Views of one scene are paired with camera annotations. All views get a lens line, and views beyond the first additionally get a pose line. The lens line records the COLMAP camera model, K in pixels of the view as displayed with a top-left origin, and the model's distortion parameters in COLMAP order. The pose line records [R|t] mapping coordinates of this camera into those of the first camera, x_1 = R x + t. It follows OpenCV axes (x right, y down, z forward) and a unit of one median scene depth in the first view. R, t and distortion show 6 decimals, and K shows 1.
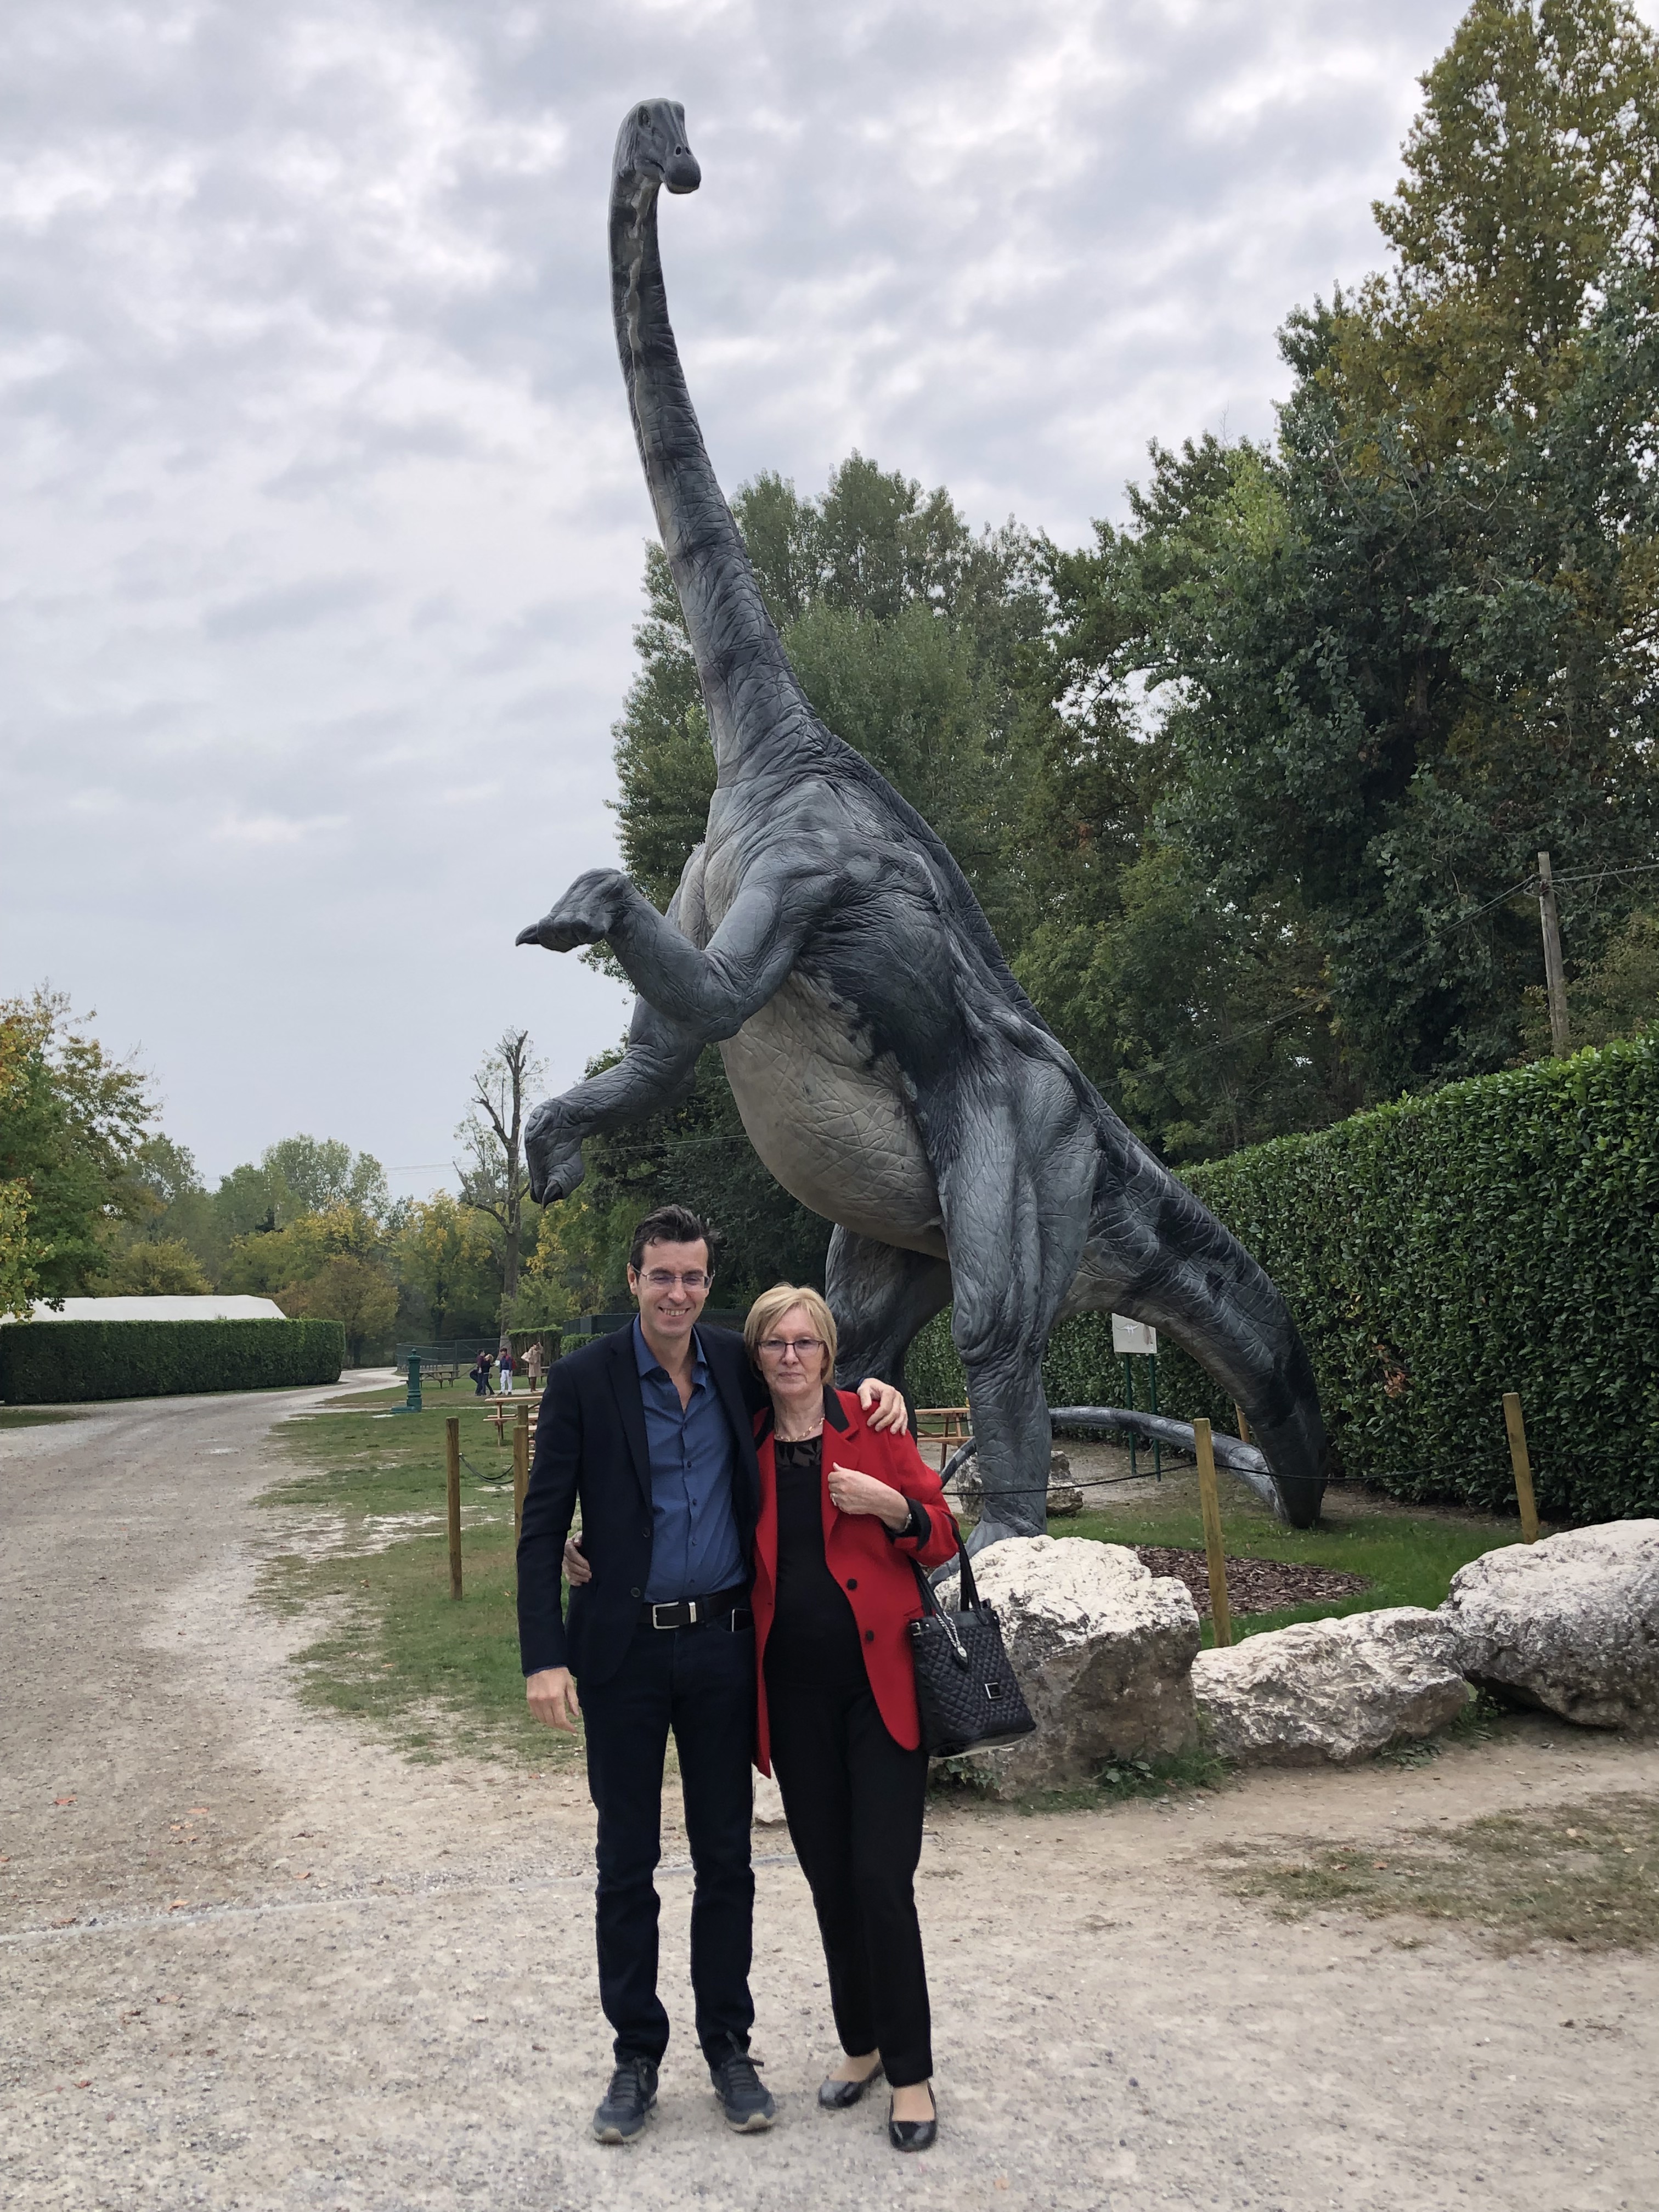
lens RADIAL K [[2100.4, 0, 828.6], [0, 2100.4, 1072.9], [0, 0, 1]] dist [0.149405, -0.453246]
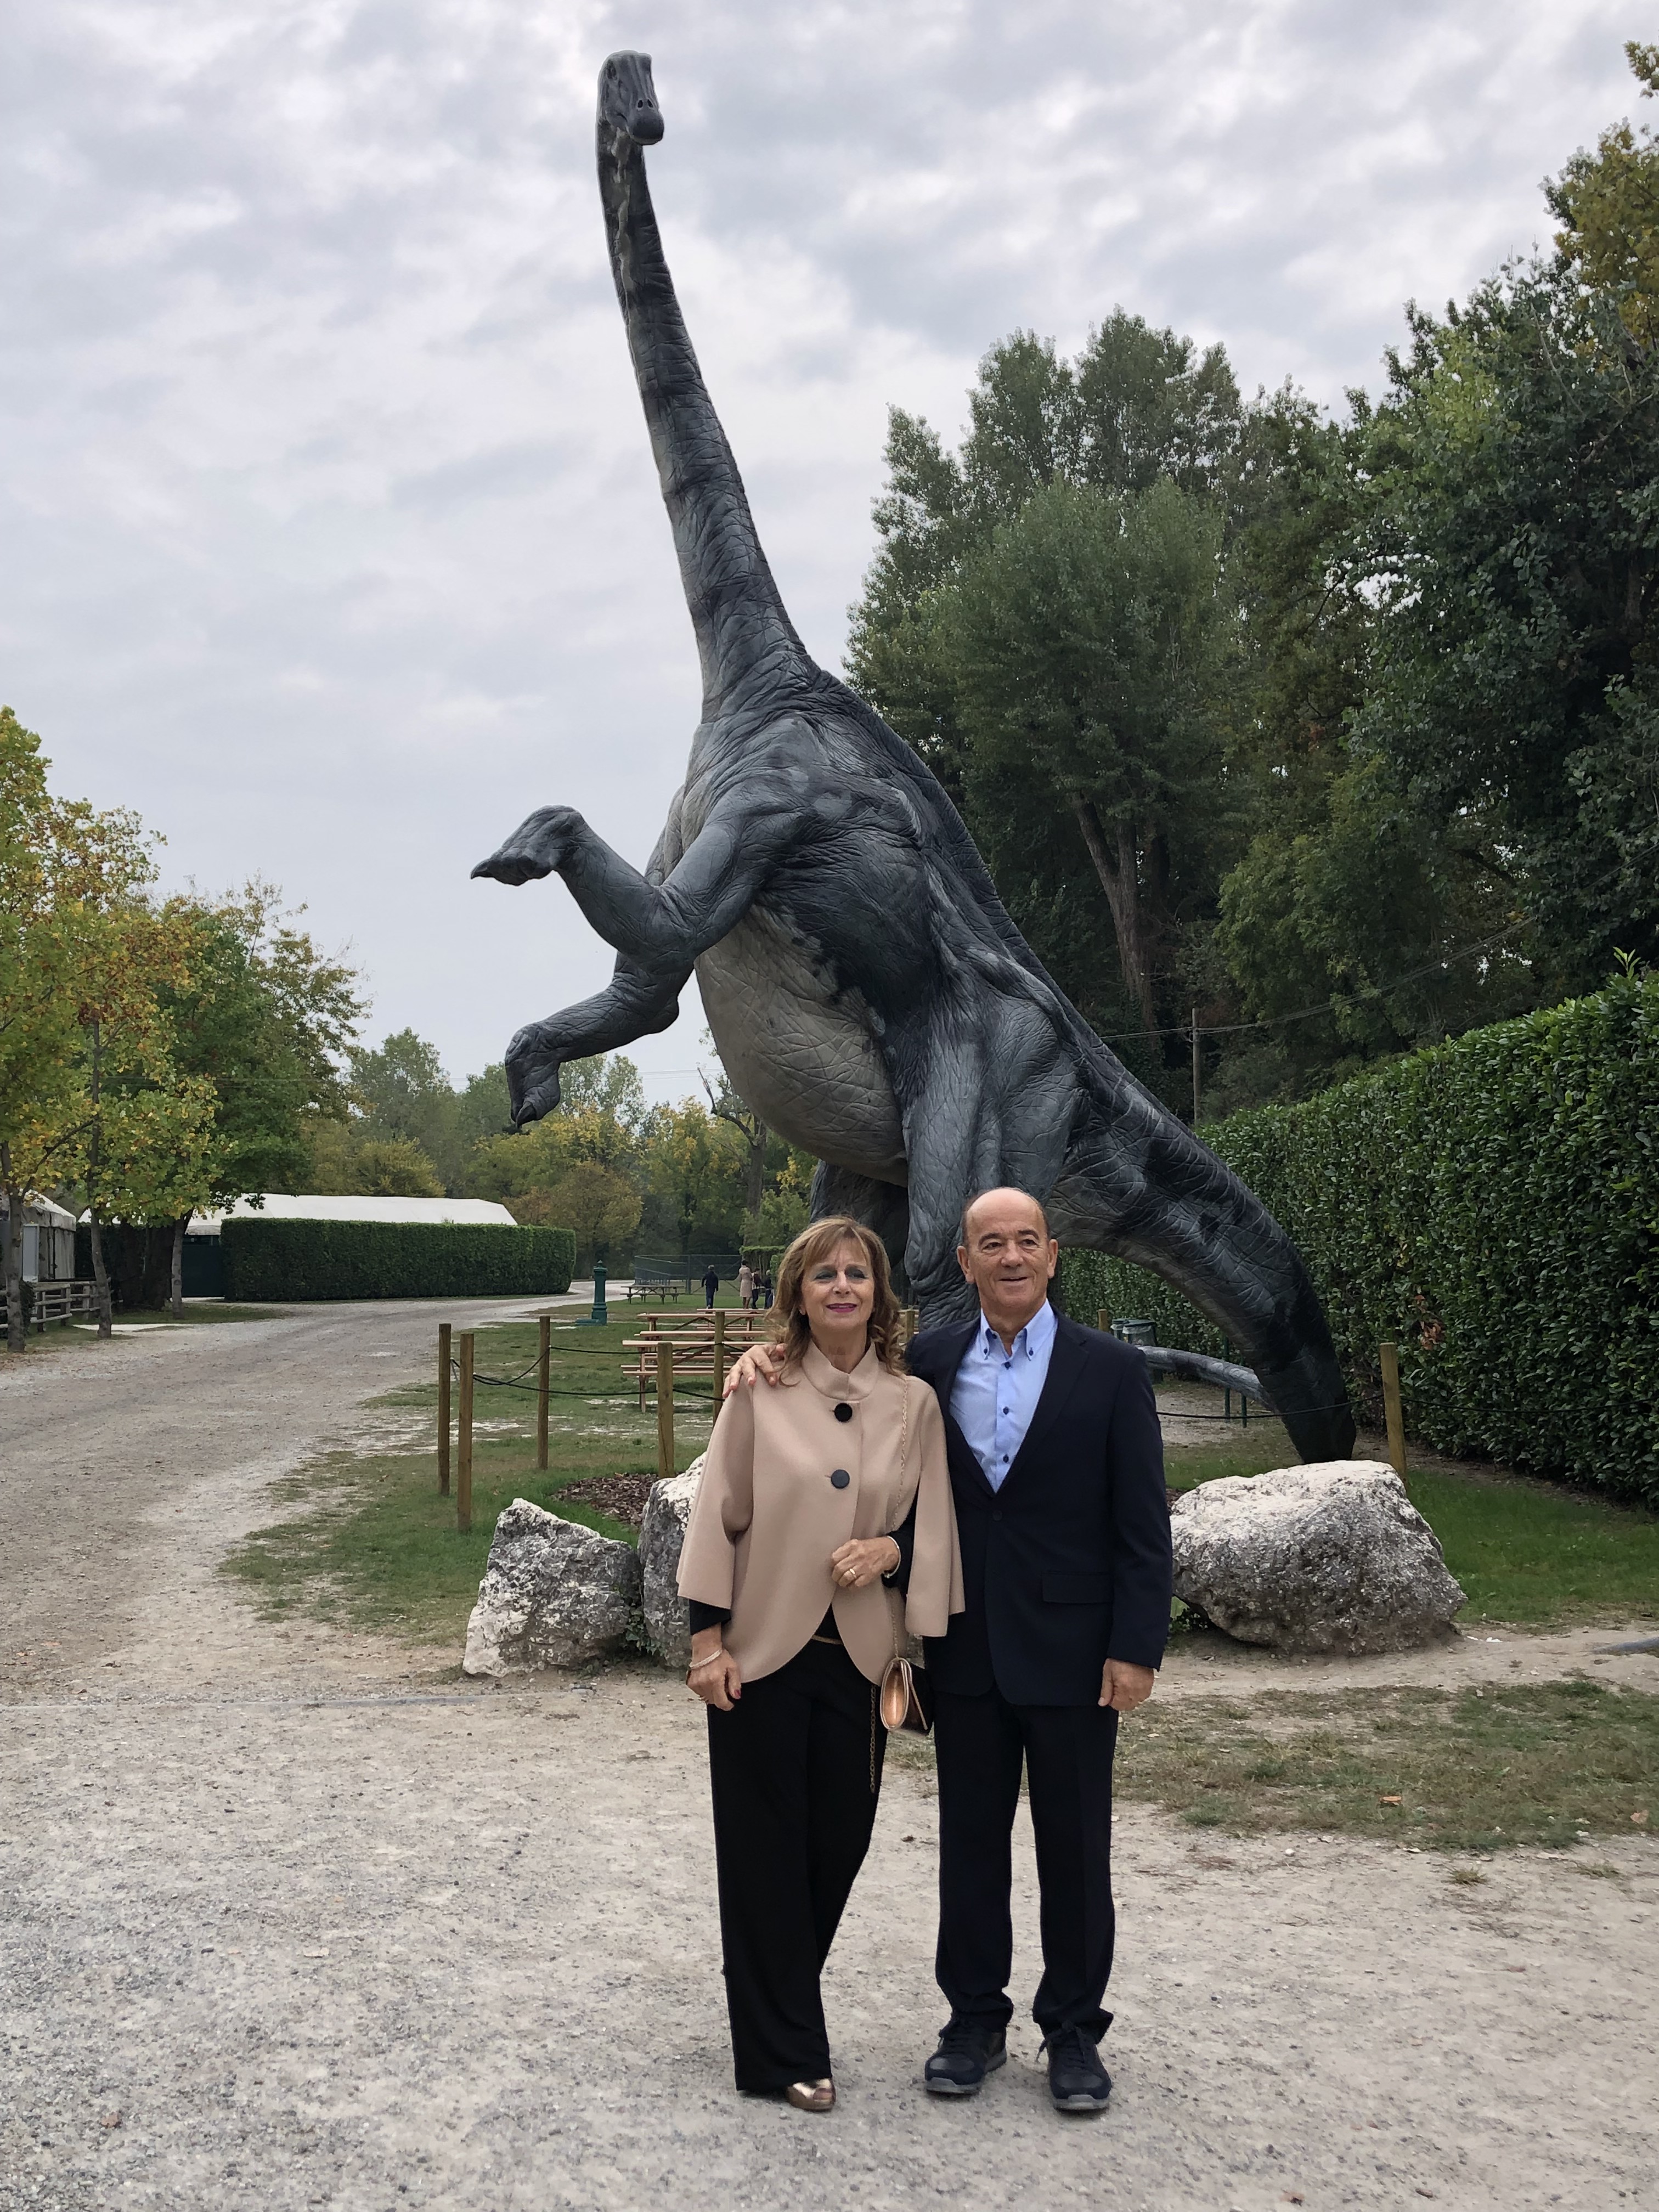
lens RADIAL K [[2282.2, 0, 831.6], [0, 2282.2, 1081.2], [0, 0, 1]] dist [0.175023, -0.598302]
pose [[0.991118, 0.031525, -0.129199, 0.139786], [-0.025685, 0.998582, 0.046622, -0.013584], [0.130485, -0.042889, 0.990522, -0.087214]]
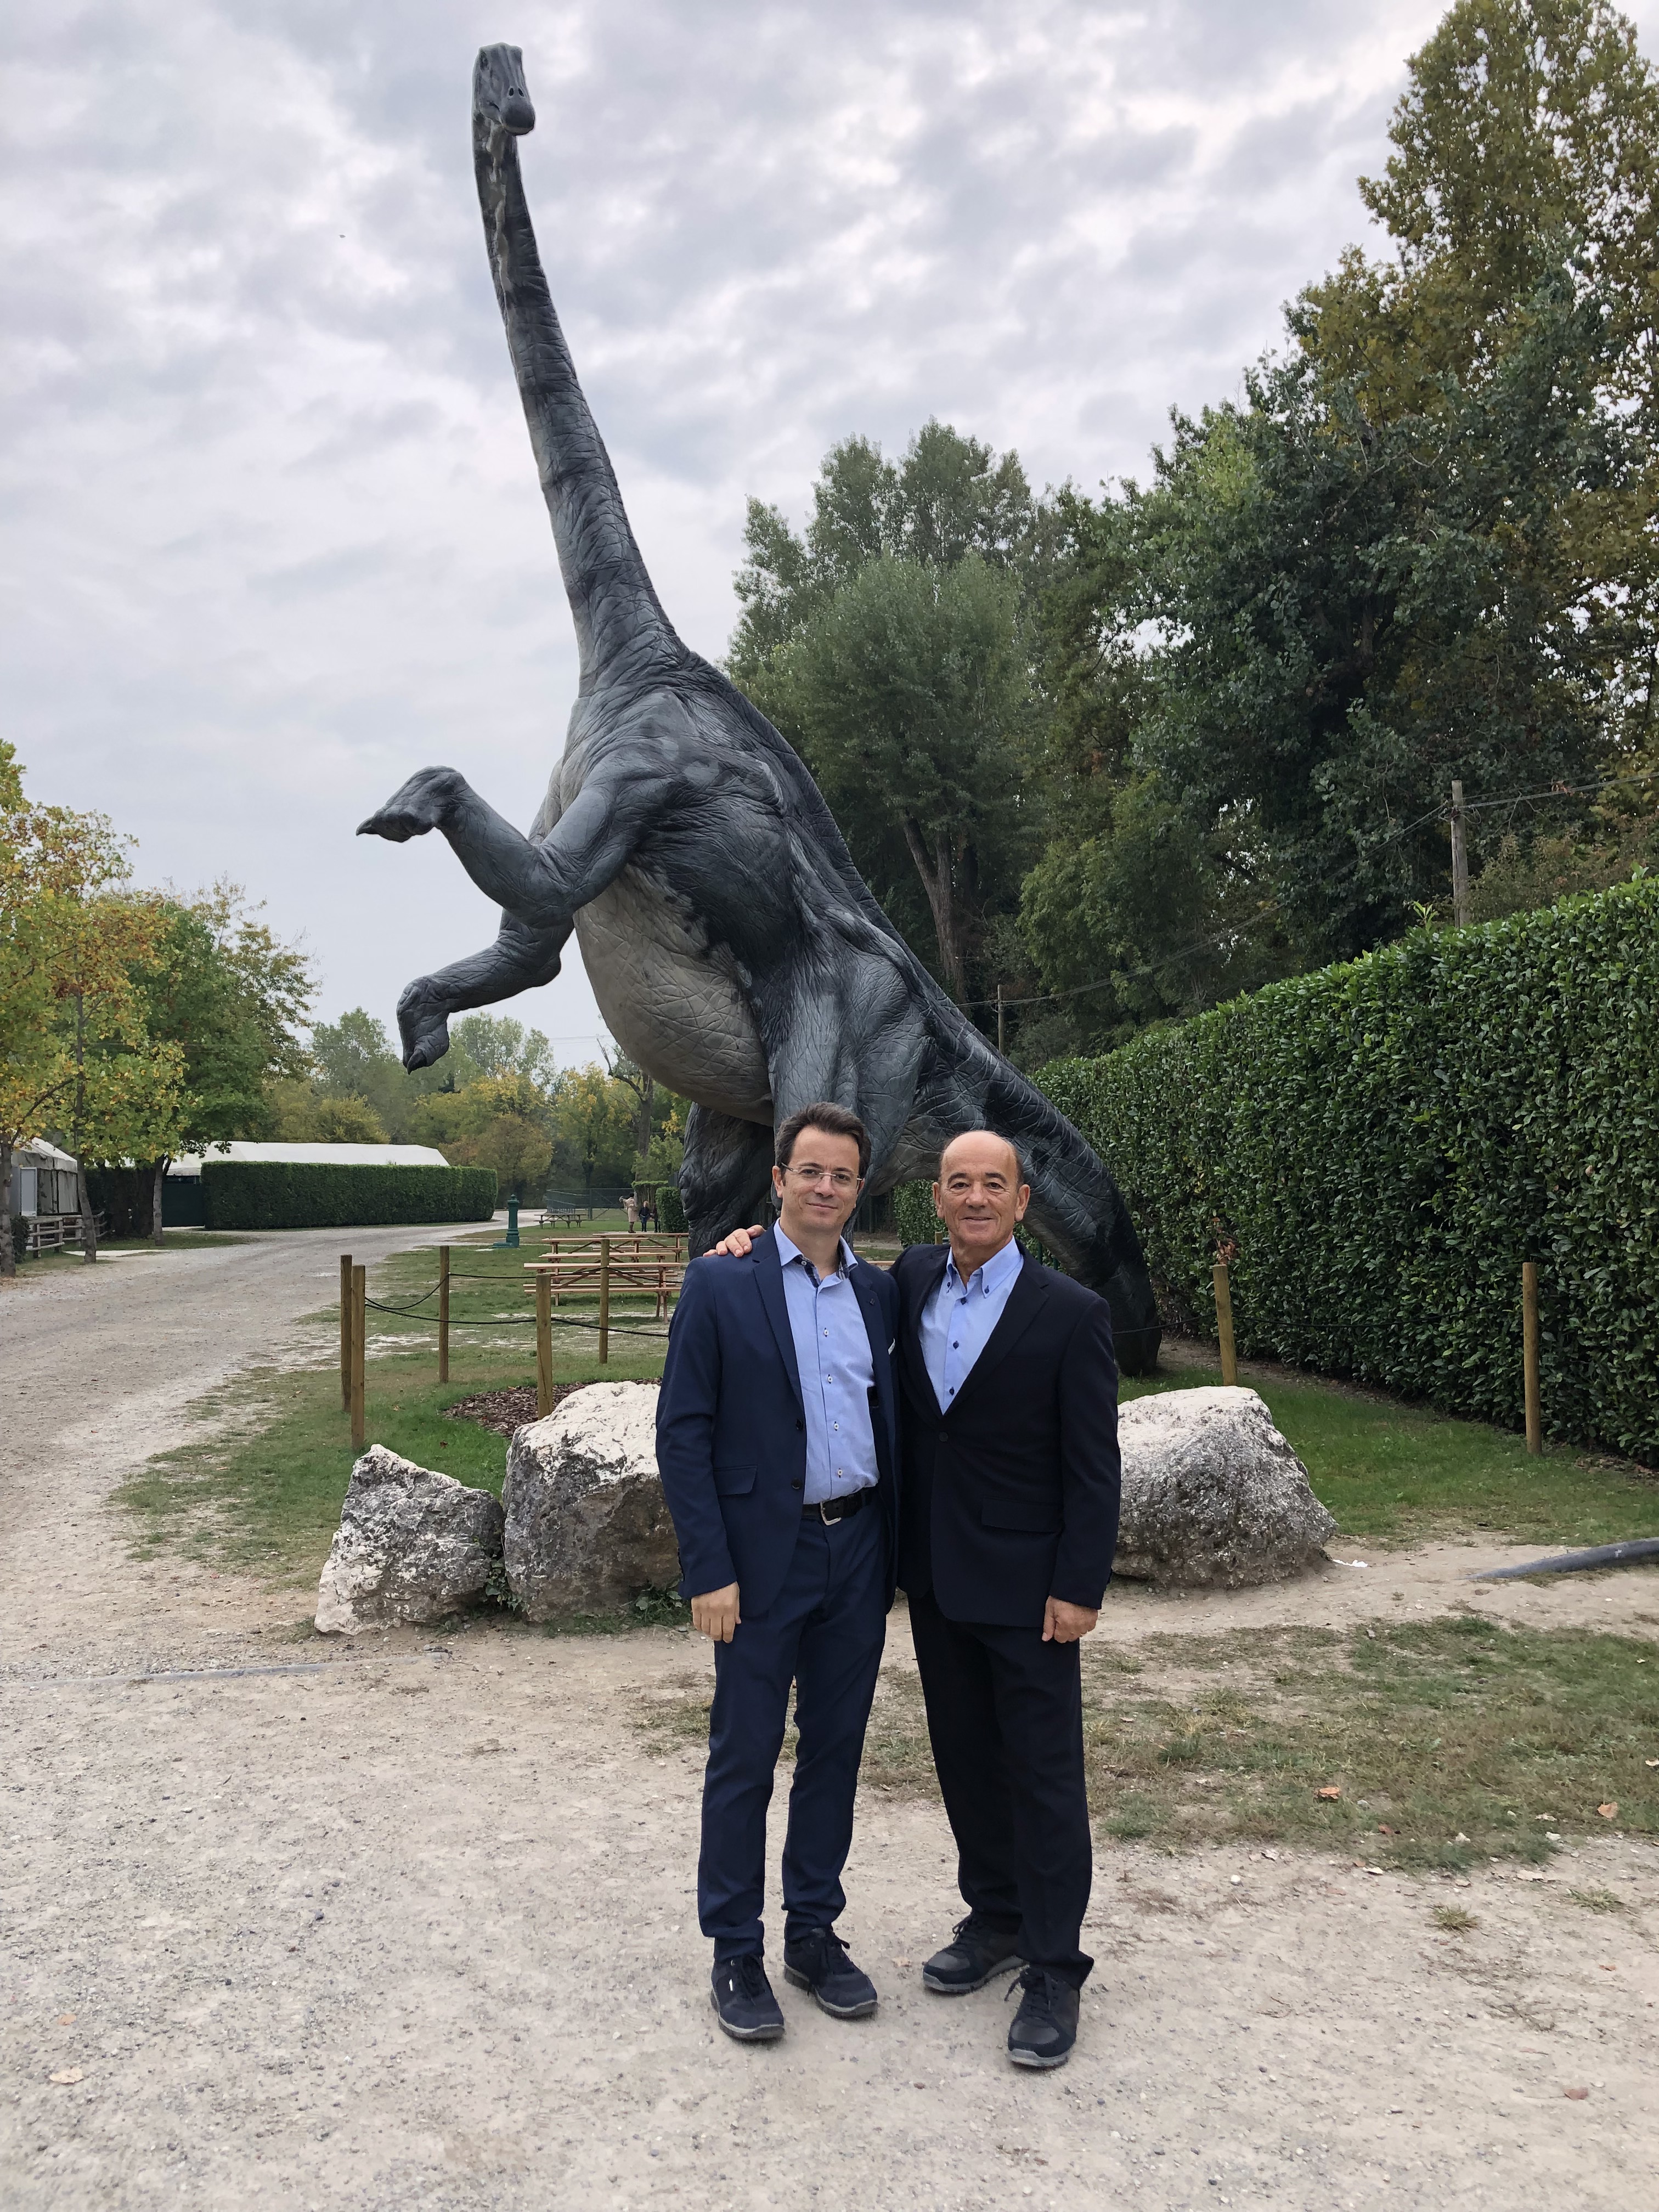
lens RADIAL K [[1803.4, 0, 825.1], [0, 1803.4, 1092.6], [0, 0, 1]] dist [0.070727, -0.131332]
pose [[0.997643, 0.028843, -0.062265, 0.123774], [-0.024564, 0.997354, 0.068426, 0.002372], [0.064074, -0.066735, 0.995711, 0.045890]]
